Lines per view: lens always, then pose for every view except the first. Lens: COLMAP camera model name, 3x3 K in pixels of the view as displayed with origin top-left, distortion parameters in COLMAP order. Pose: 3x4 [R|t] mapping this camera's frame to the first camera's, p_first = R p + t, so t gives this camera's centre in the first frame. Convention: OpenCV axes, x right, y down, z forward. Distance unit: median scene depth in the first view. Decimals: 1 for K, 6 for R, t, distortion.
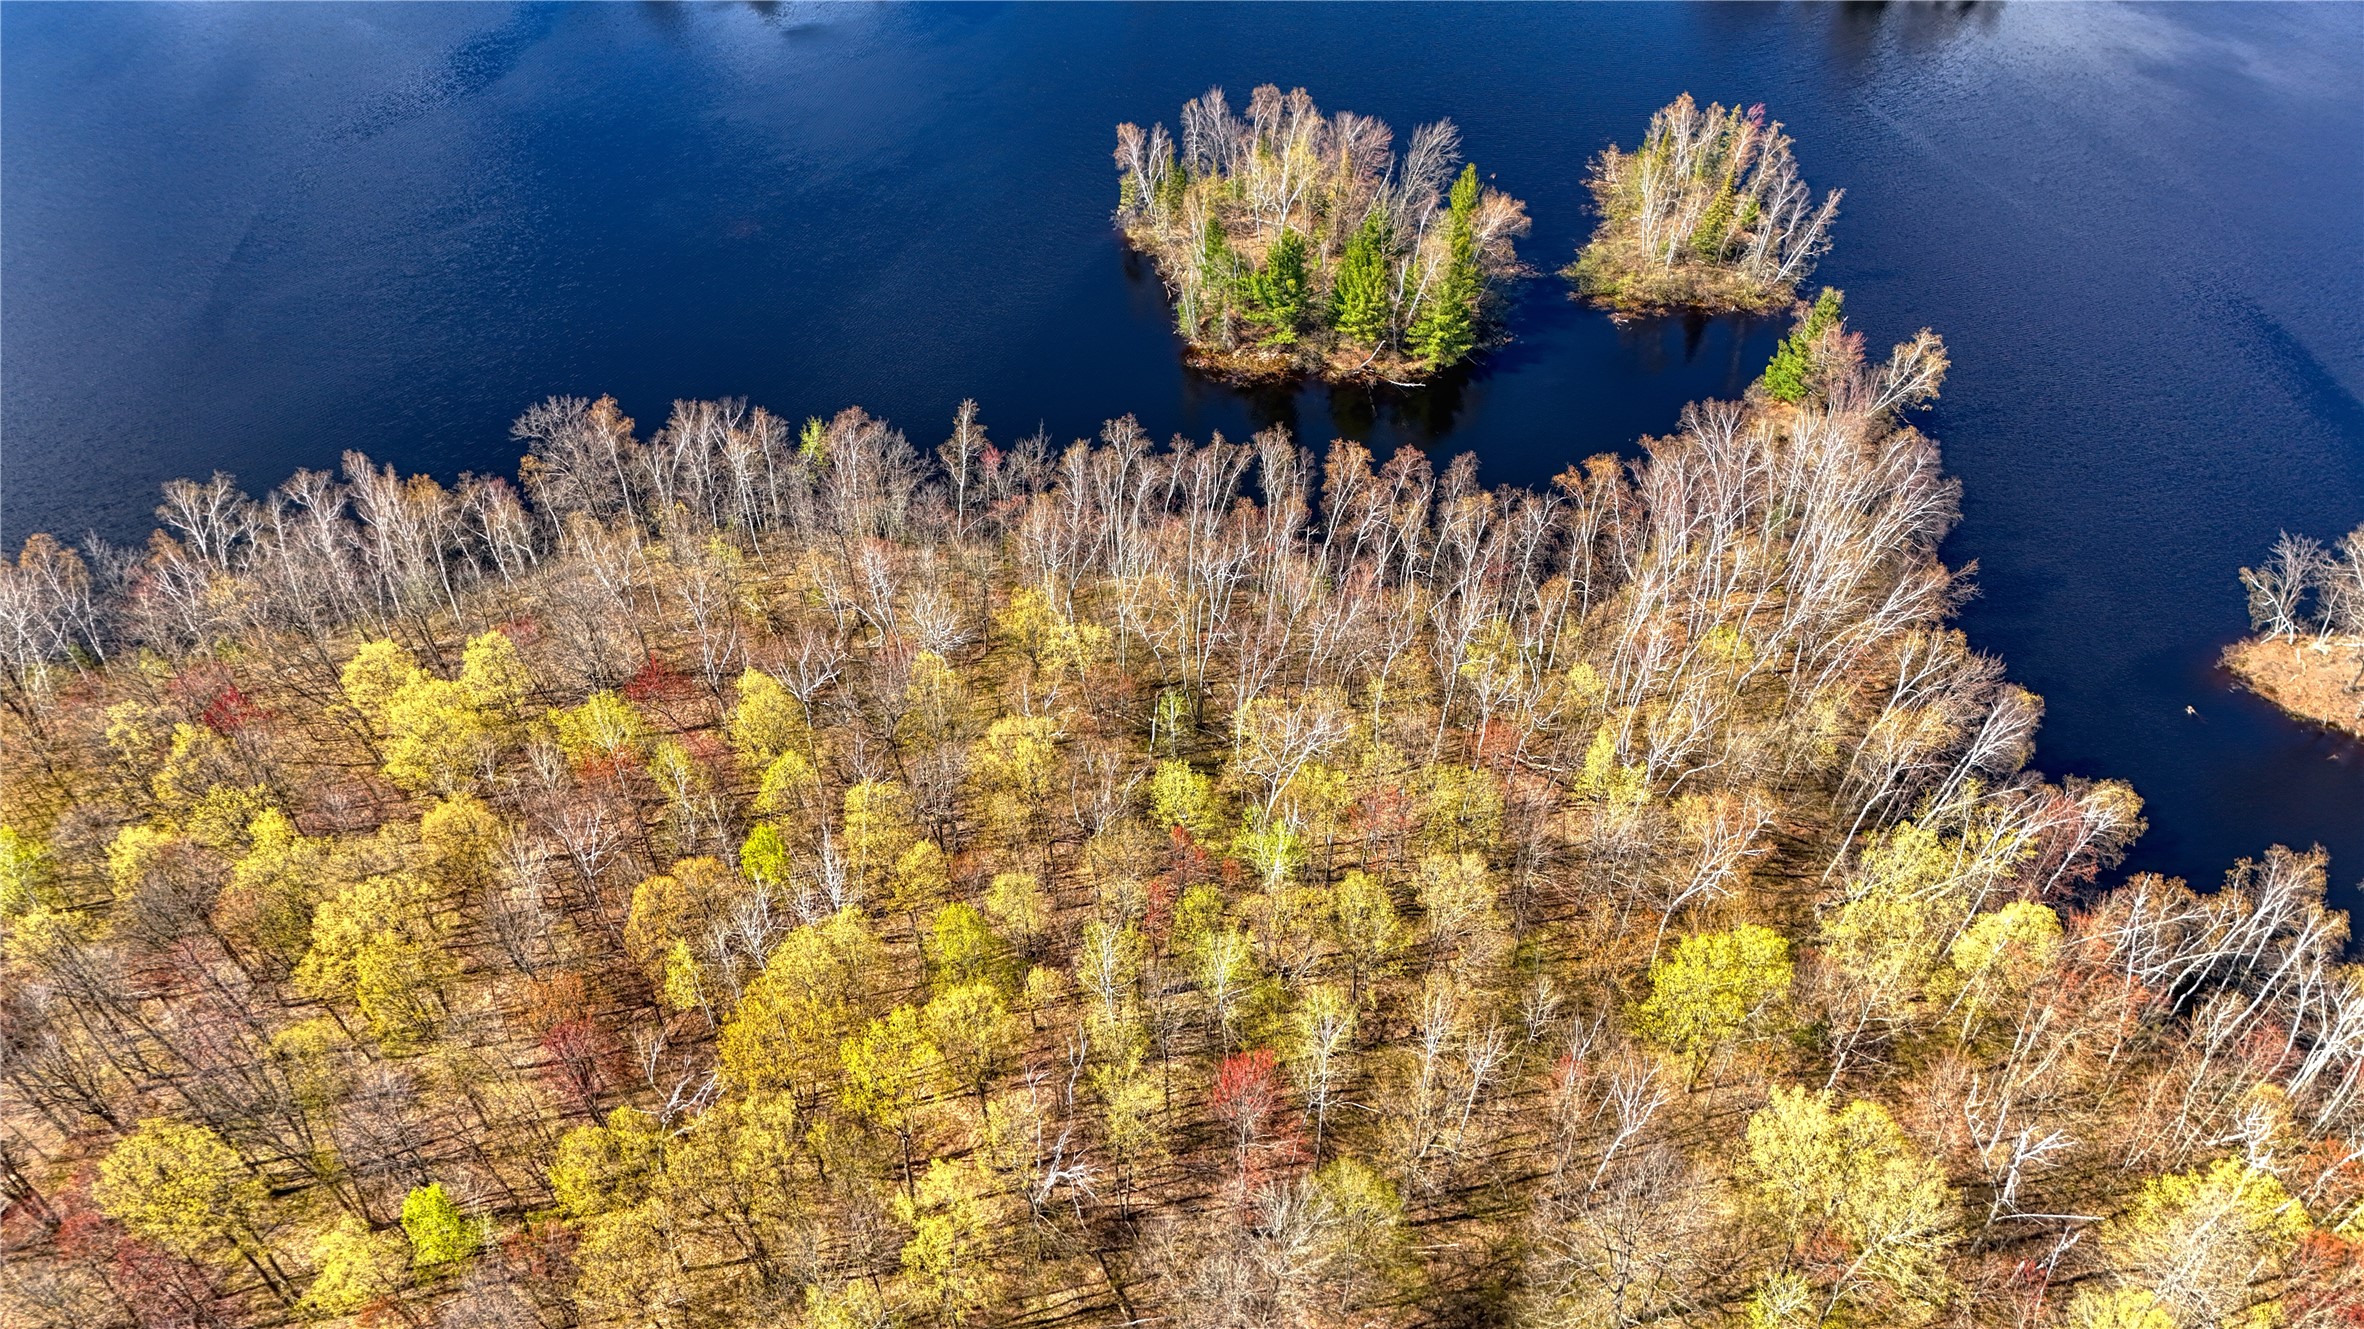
lens RADIAL K [[1710.9, 0, 1182.4], [0, 1710.9, 682.9], [0, 0, 1]] dist [0.070485, -0.061356]
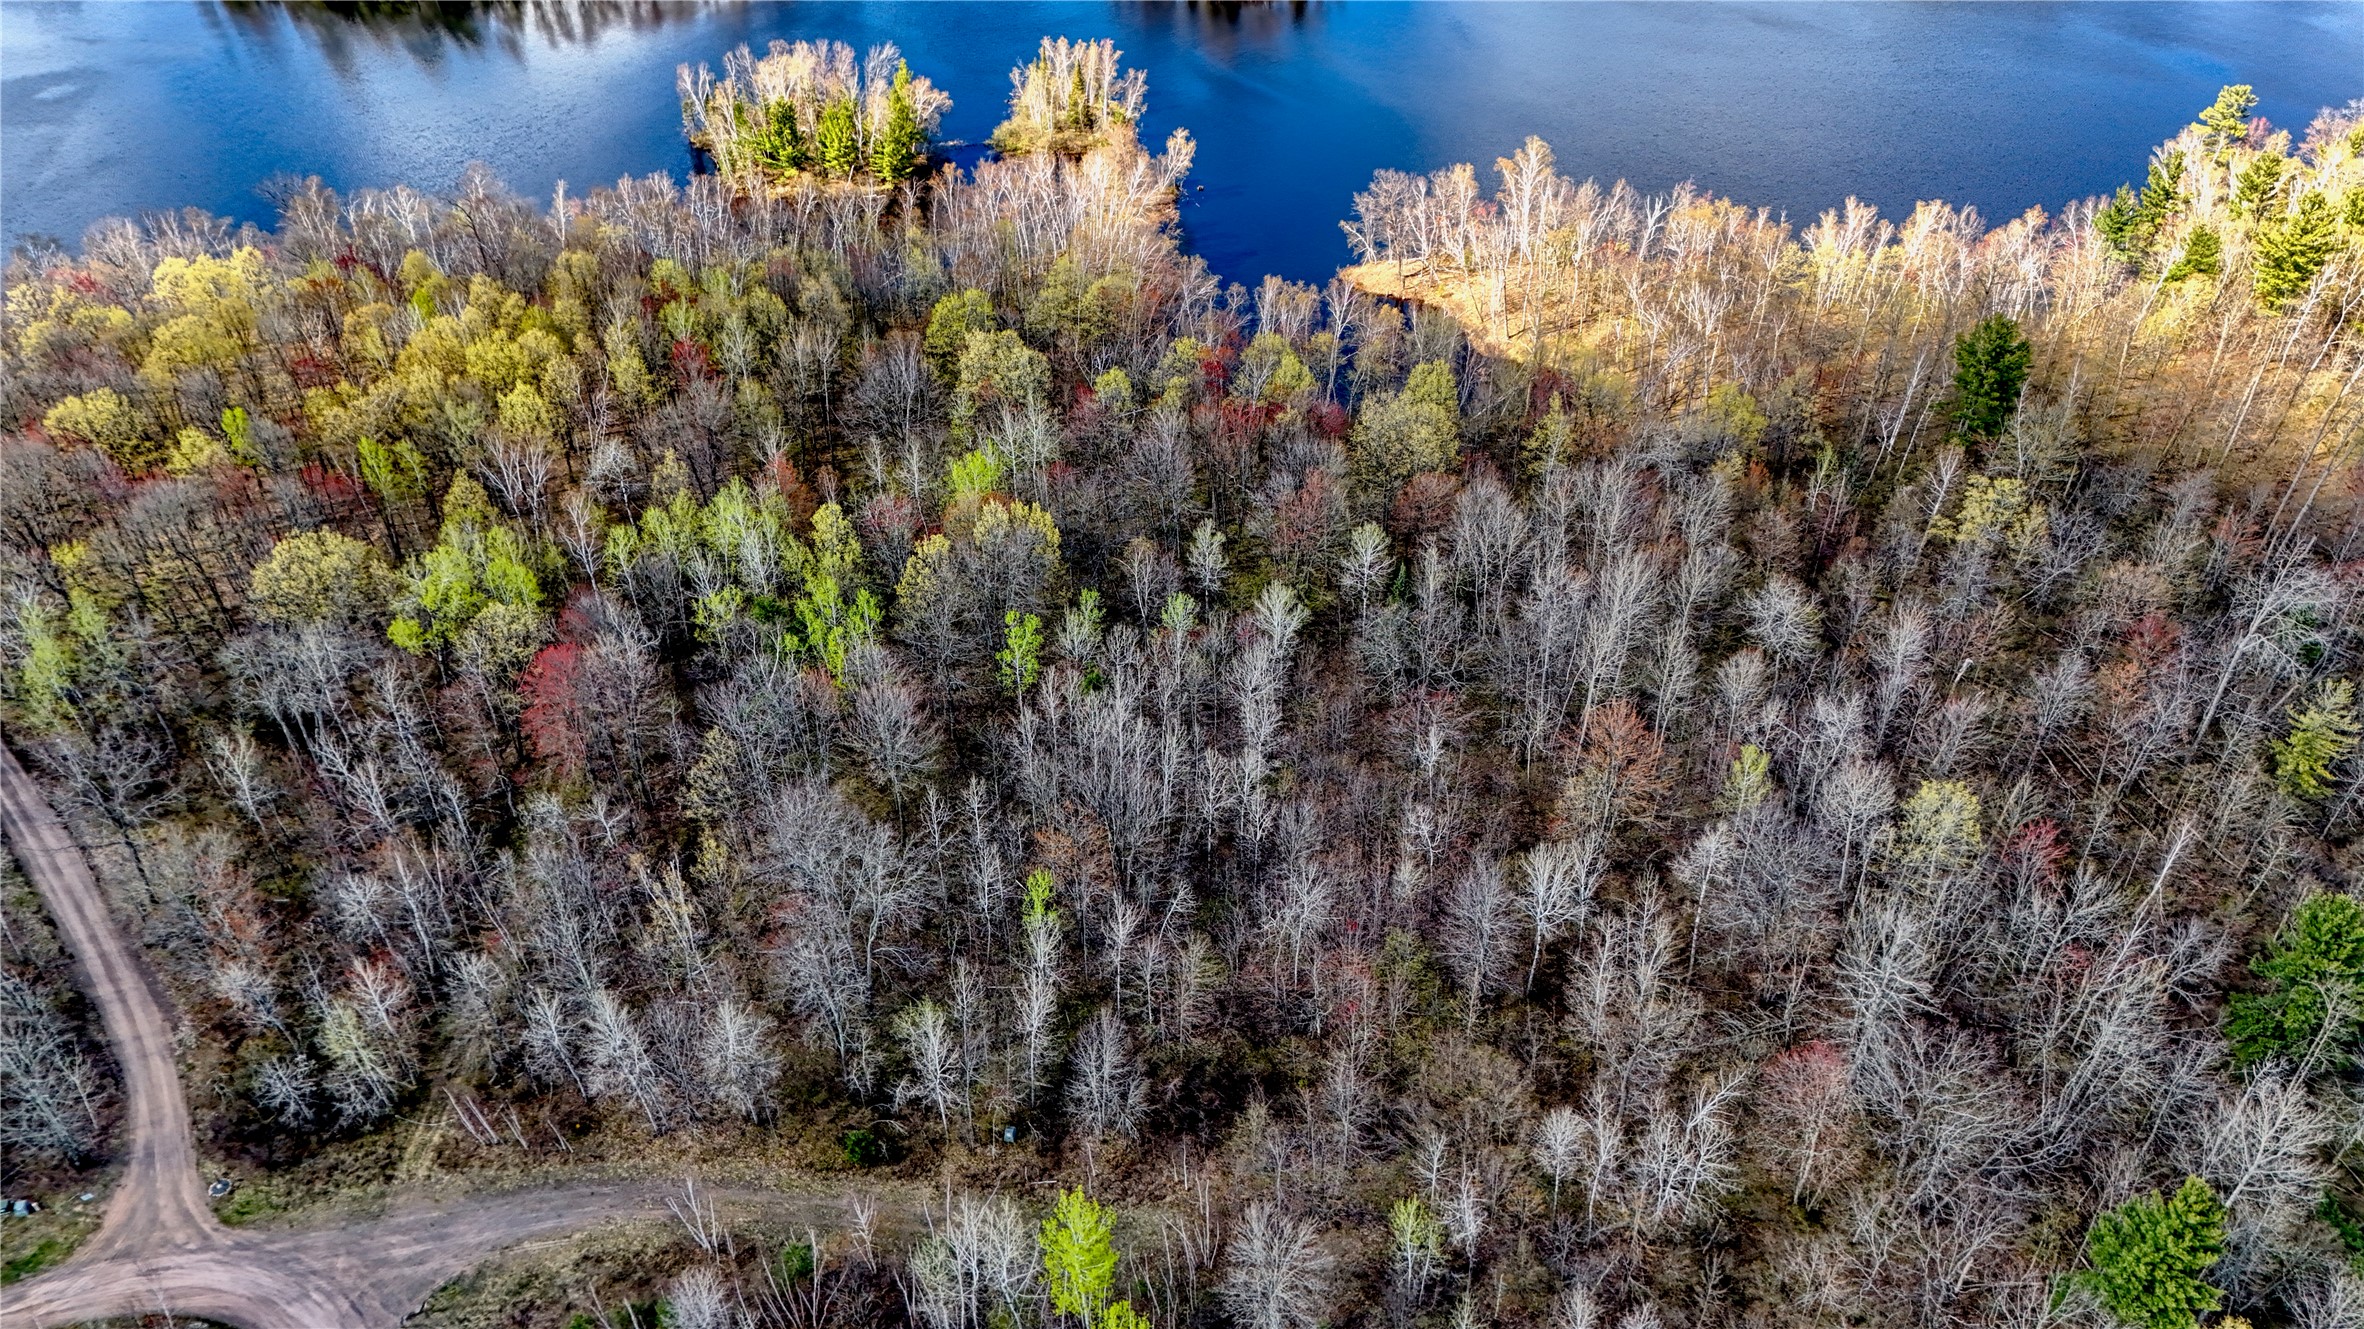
lens RADIAL K [[1710.9, 0, 1182.4], [0, 1710.9, 682.9], [0, 0, 1]] dist [0.070485, -0.061356]
pose [[0.985684, -0.094860, 0.139384, 0.148995], [0.113479, 0.984686, -0.132347, 0.492840], [-0.124695, 0.146270, 0.981354, -0.479269]]
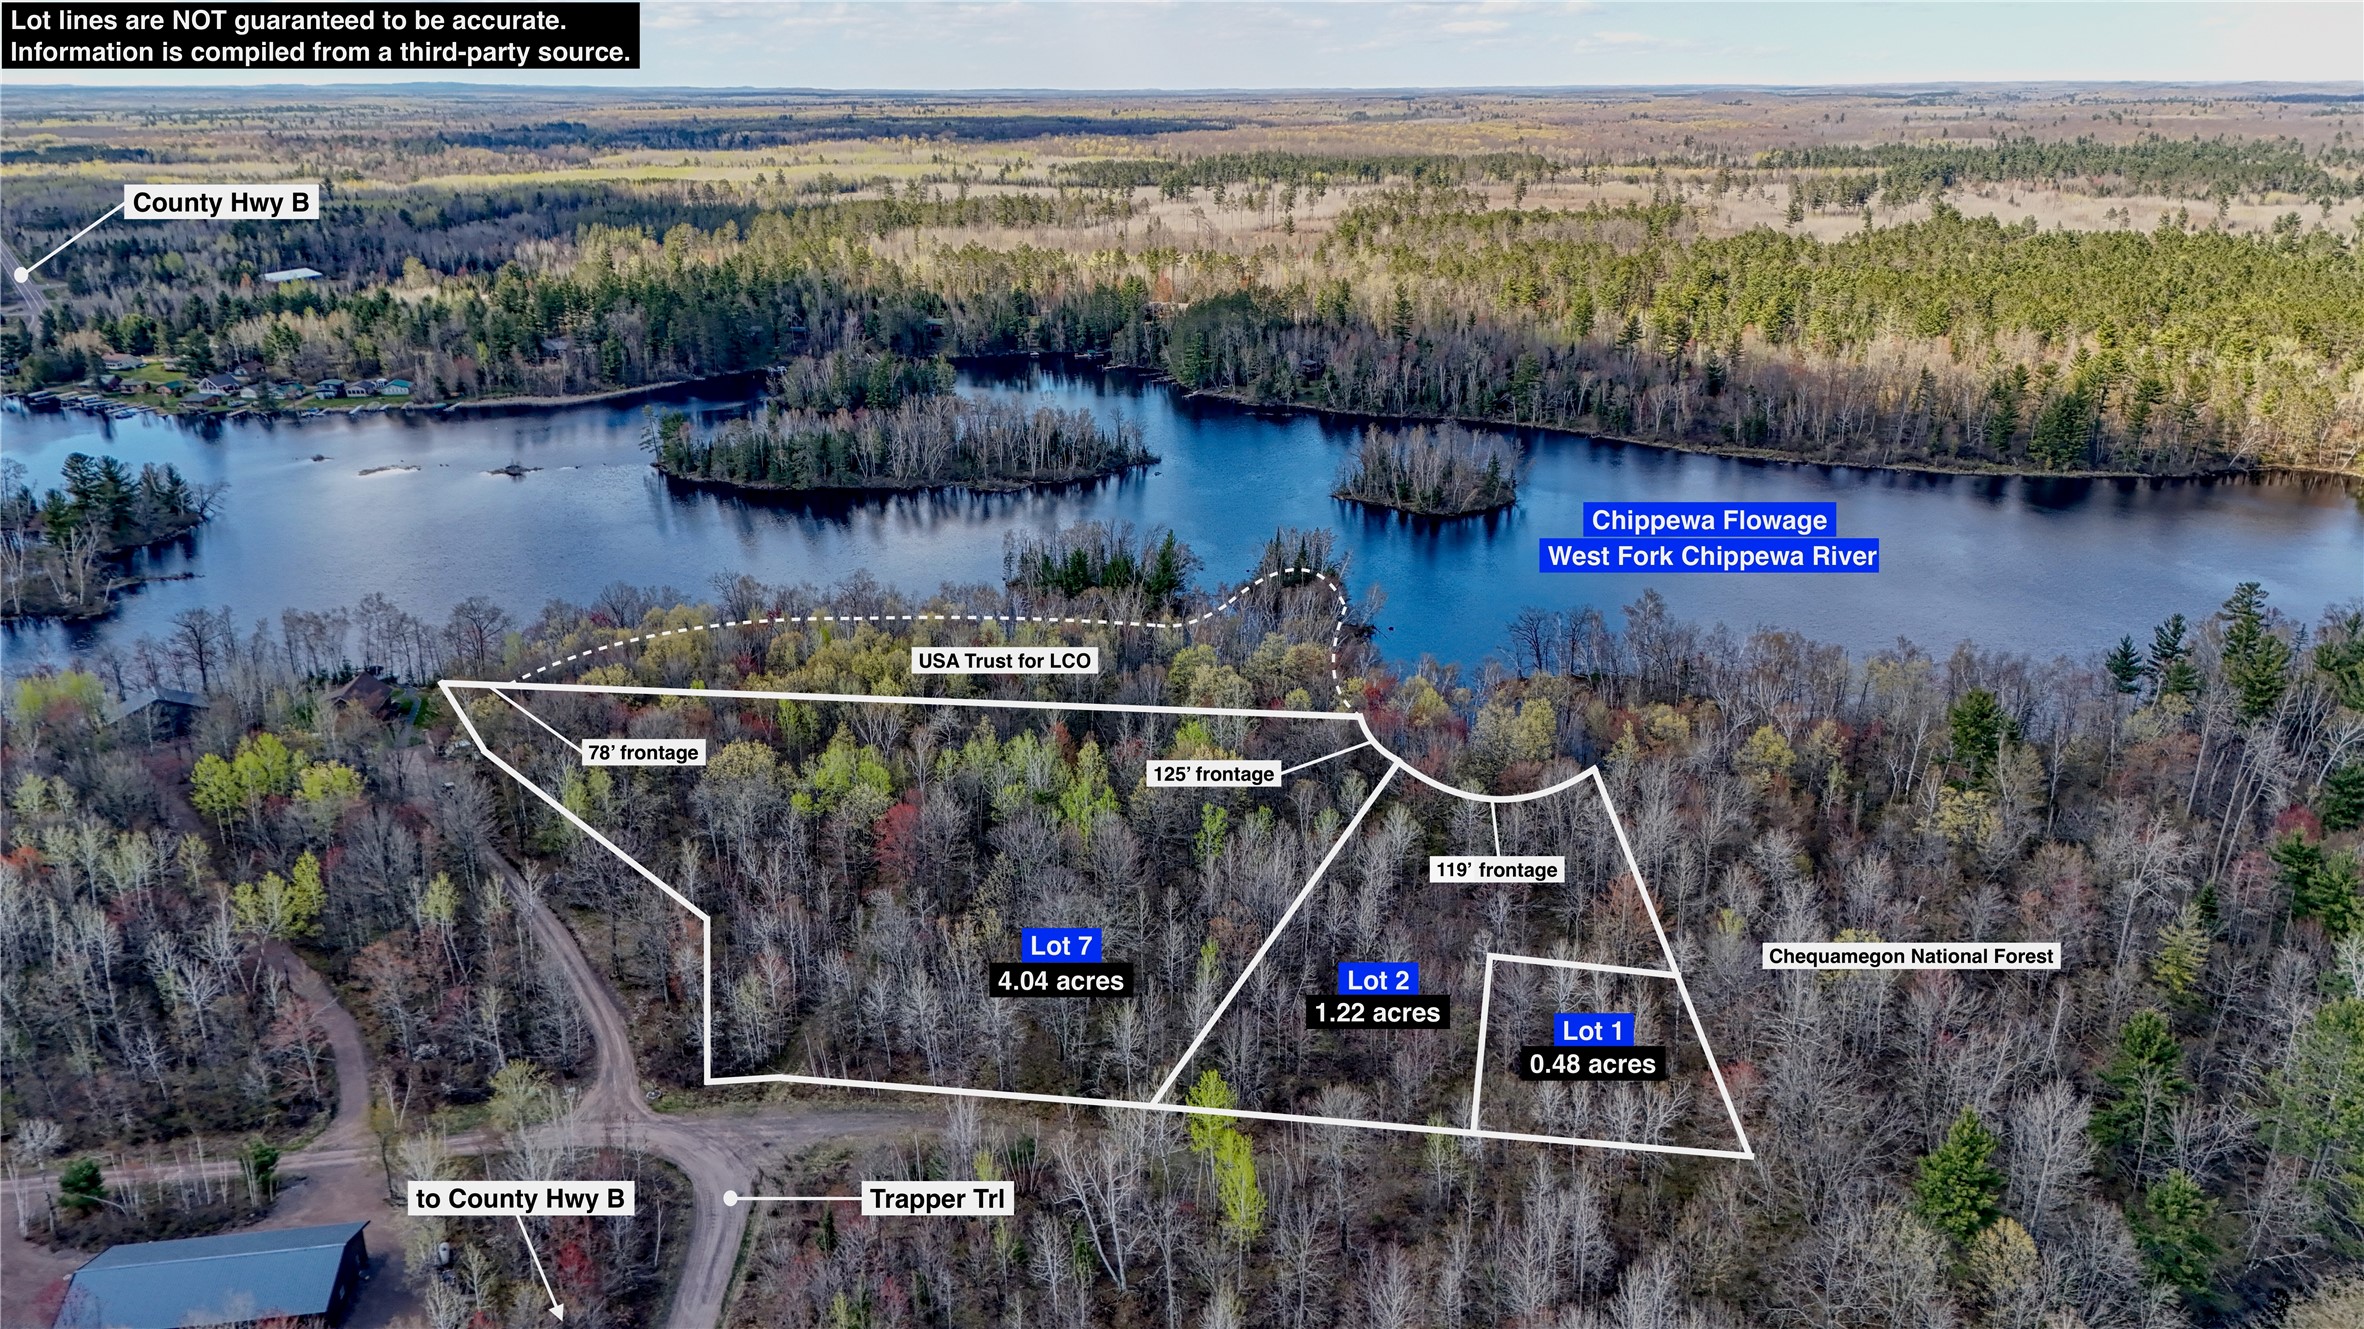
lens RADIAL K [[1710.9, 0, 1182.4], [0, 1710.9, 682.9], [0, 0, 1]] dist [0.070485, -0.061356]
pose [[0.999796, 0.004223, 0.019750, 0.144611], [0.004986, 0.896017, -0.443991, 0.794183], [-0.019571, 0.443999, 0.895814, -0.763825]]
